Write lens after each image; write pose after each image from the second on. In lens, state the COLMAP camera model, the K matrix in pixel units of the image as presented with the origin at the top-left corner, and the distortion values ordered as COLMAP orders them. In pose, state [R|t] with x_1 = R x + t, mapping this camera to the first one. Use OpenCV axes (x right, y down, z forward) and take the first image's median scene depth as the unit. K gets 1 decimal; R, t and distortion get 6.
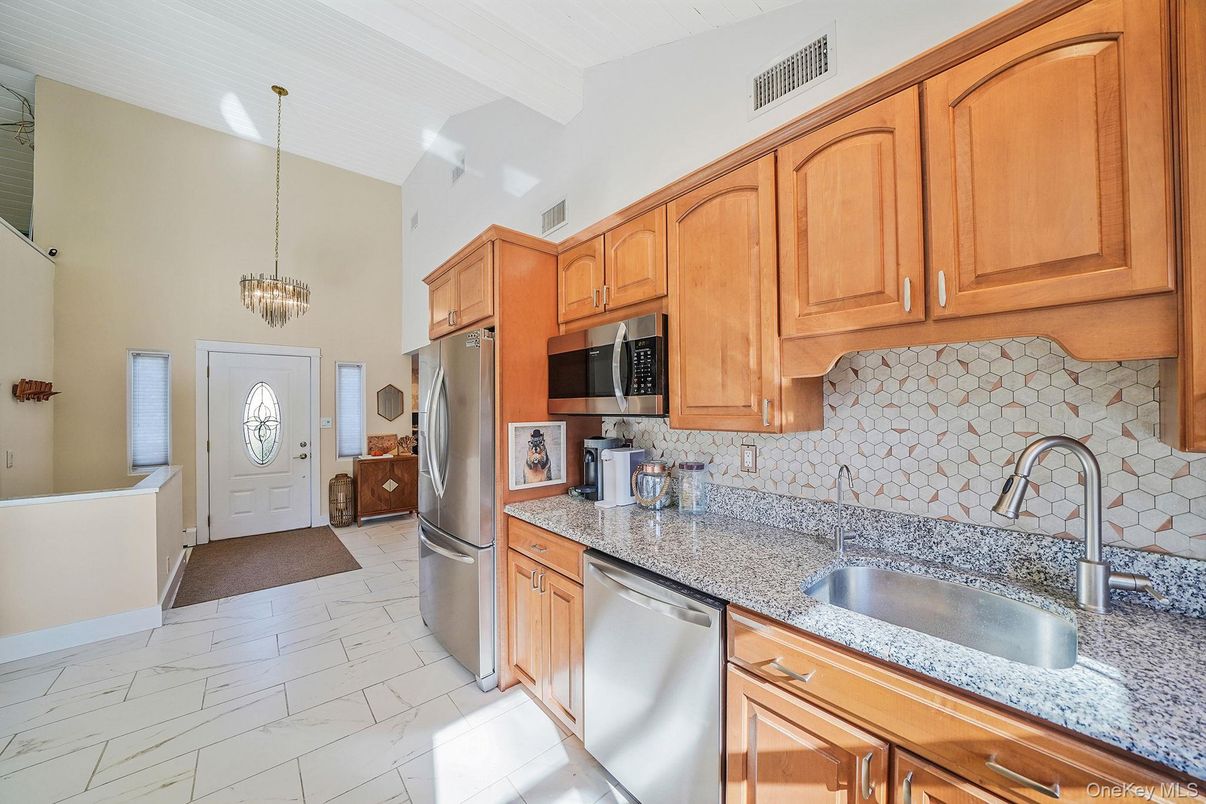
lens RADIAL K [[420.0, 0, 596.5], [0, 420.0, 406.5], [0, 0, 1]] dist [-0.022819, 0.001563]
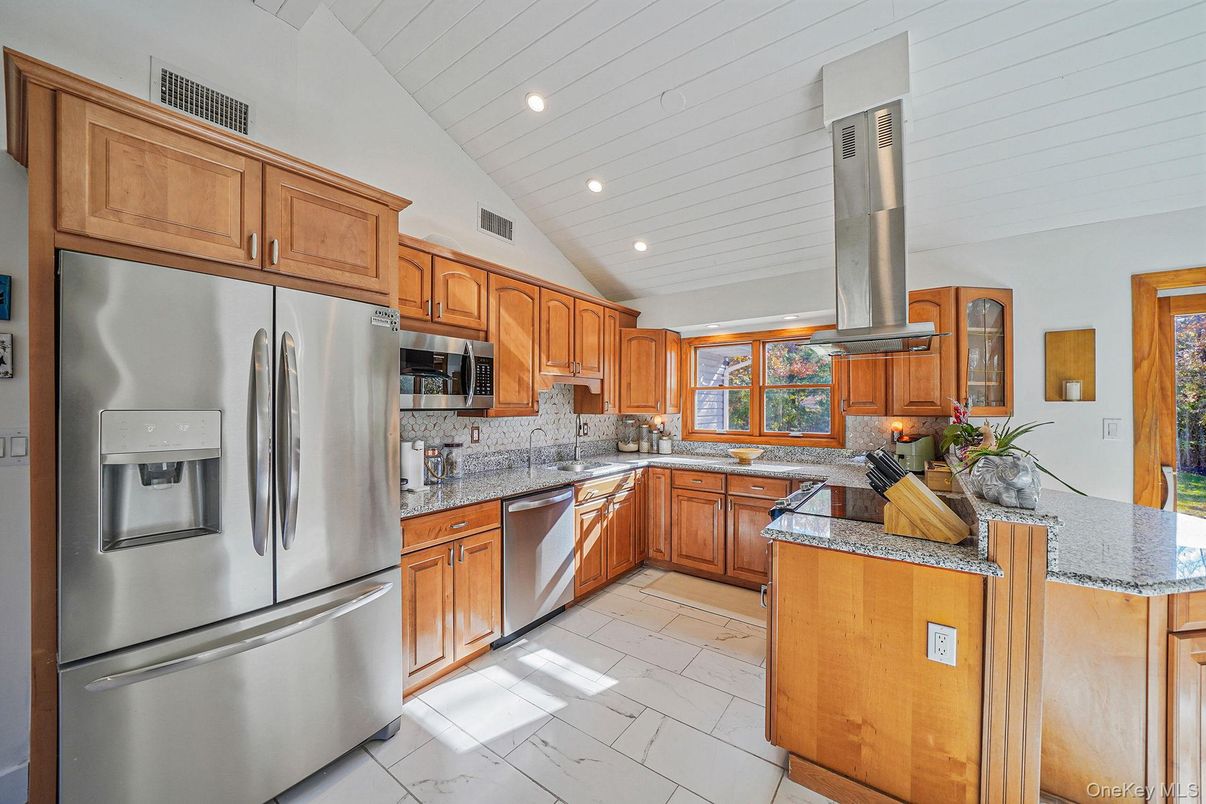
lens RADIAL K [[444.0, 0, 607.5], [0, 444.0, 403.9], [0, 0, 1]] dist [-0.011608, -0.000159]
pose [[-0.249595, 0.006688, 0.968327, -1.324413], [-0.004174, 0.999959, -0.007983, 0.012278], [-0.968341, -0.006034, -0.249557, 0.846731]]
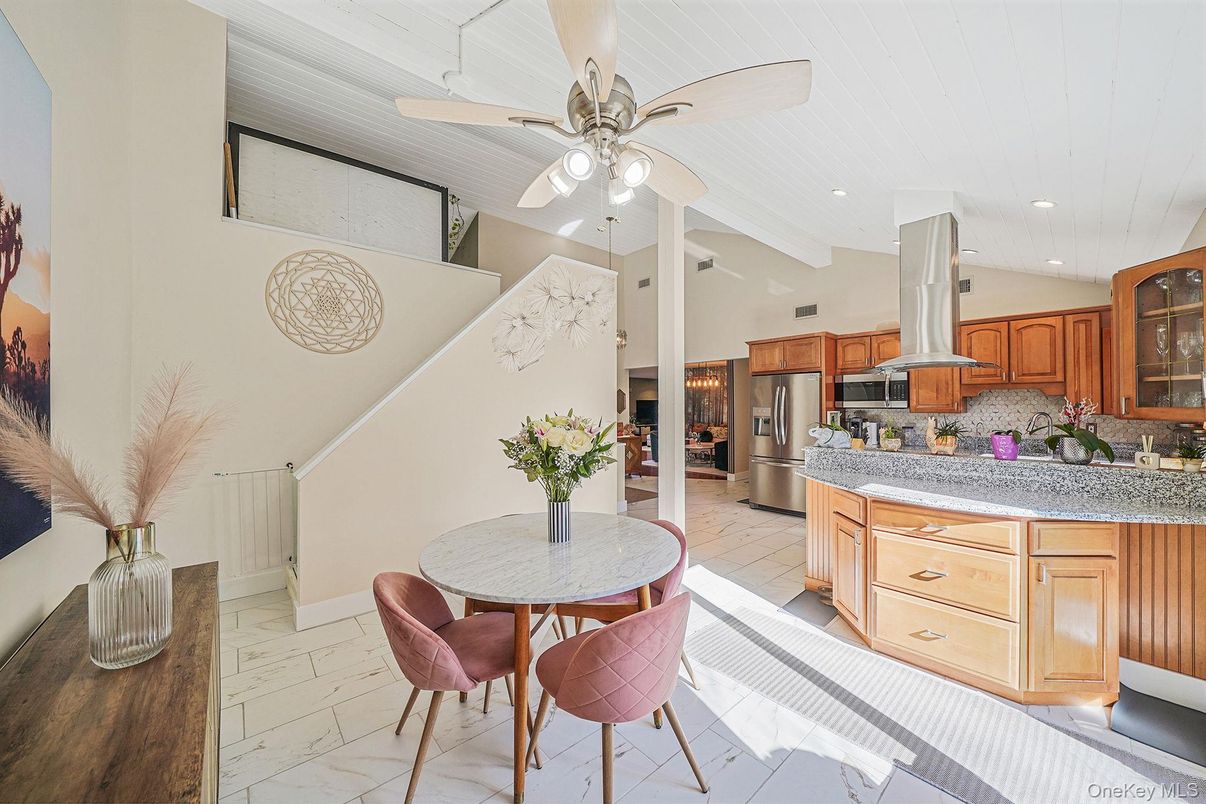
lens RADIAL K [[420.0, 0, 610.6], [0, 420.0, 401.0], [0, 0, 1]] dist [-0.022819, 0.001563]
pose [[0.999877, 0.003614, 0.015275, -1.572831], [-0.003522, 0.999975, -0.006062, -0.000882], [-0.015297, 0.006007, 0.999865, -1.471382]]
